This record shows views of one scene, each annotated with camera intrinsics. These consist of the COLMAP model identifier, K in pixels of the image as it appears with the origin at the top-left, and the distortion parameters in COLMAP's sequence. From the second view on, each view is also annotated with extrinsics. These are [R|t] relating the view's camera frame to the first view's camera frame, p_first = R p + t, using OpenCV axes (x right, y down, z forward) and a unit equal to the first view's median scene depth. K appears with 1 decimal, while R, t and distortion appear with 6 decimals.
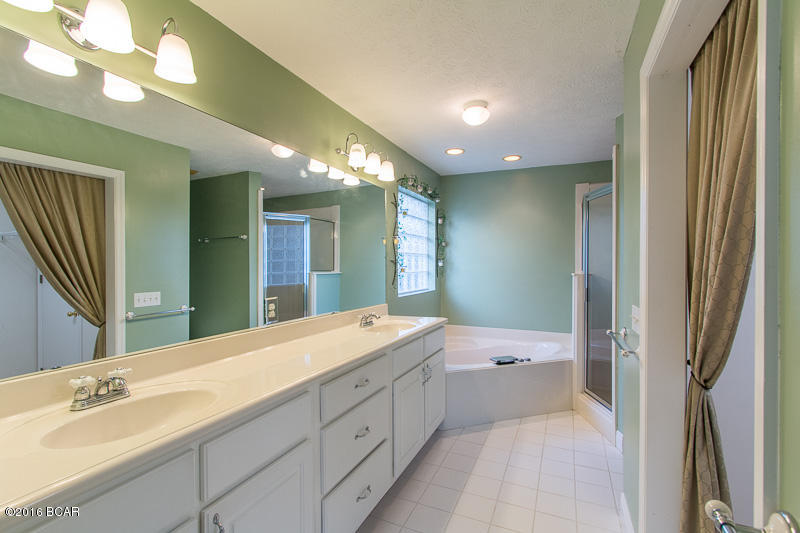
lens RADIAL K [[372.4, 0, 412.4], [0, 372.4, 263.5], [0, 0, 1]] dist [-0.001915, -0.000271]
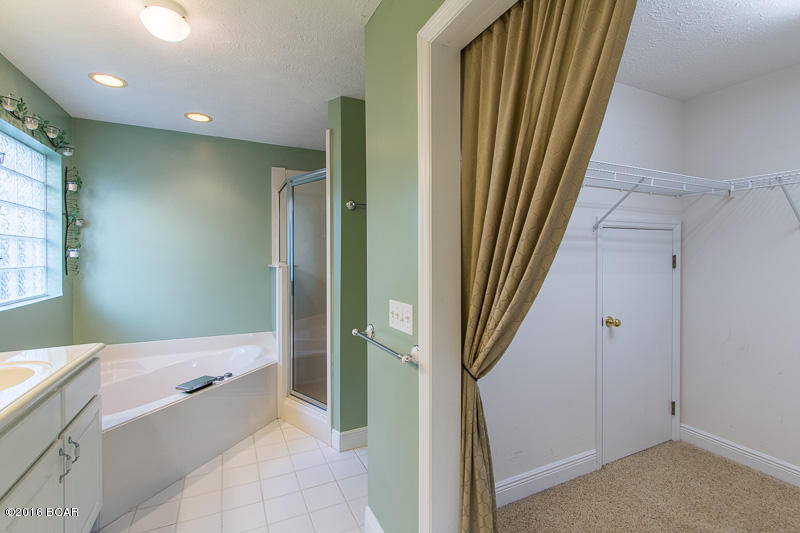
lens RADIAL K [[365.4, 0, 400.4], [0, 365.4, 257.2], [0, 0, 1]] dist [0.003059, -0.000644]
pose [[0.663642, -0.003392, 0.748043, -0.026203], [-0.002853, 0.999971, 0.007066, 0.001045], [-0.748045, -0.006824, 0.663613, 0.195470]]
